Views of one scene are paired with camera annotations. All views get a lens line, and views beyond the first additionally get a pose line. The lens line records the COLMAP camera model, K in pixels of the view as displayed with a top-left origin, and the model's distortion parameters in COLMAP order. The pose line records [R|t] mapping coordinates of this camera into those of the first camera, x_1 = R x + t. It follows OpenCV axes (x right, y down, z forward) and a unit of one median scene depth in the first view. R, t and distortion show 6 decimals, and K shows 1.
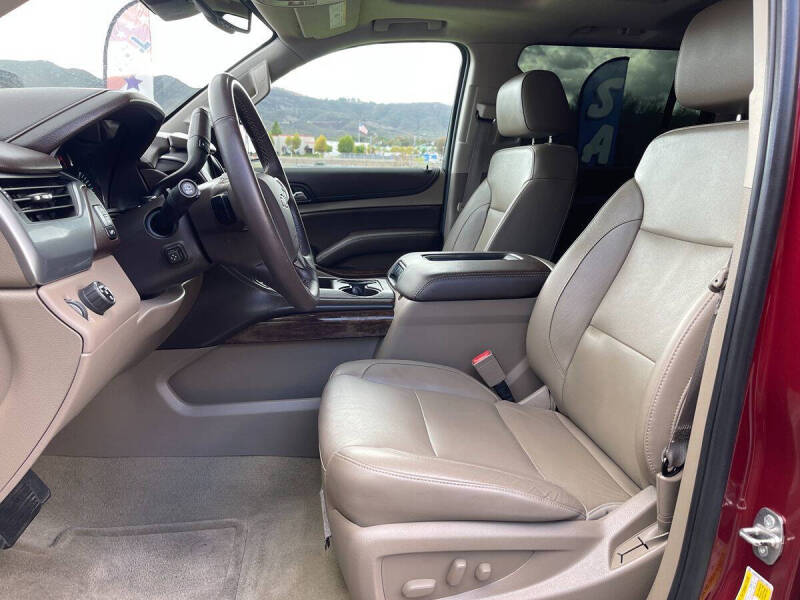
lens RADIAL K [[613.2, 0, 401.4], [0, 613.2, 315.2], [0, 0, 1]] dist [0.073613, -0.107461]
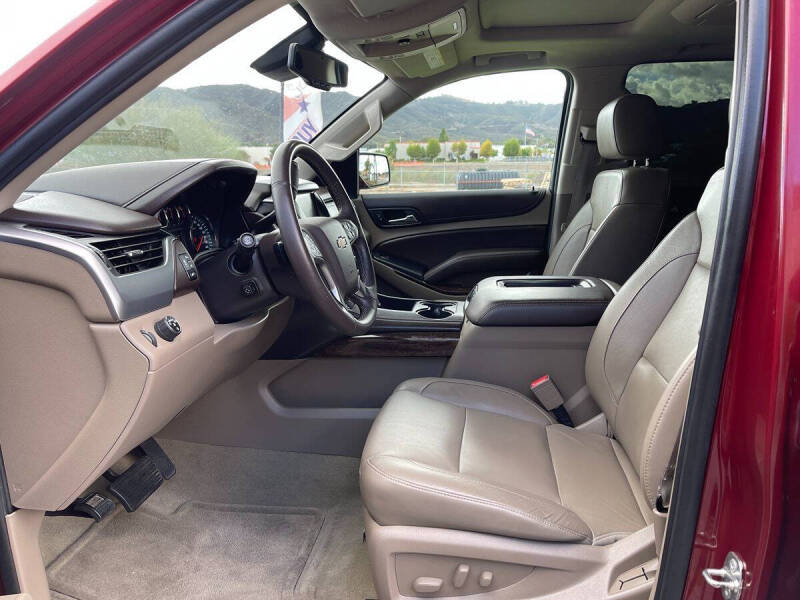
lens RADIAL K [[613.2, 0, 401.4], [0, 613.2, 315.2], [0, 0, 1]] dist [0.073613, -0.107461]
pose [[0.964638, 0.029502, -0.261923, 0.185371], [-0.030711, 0.999528, -0.000522, -0.038624], [0.261784, 0.008547, 0.965089, -0.084060]]
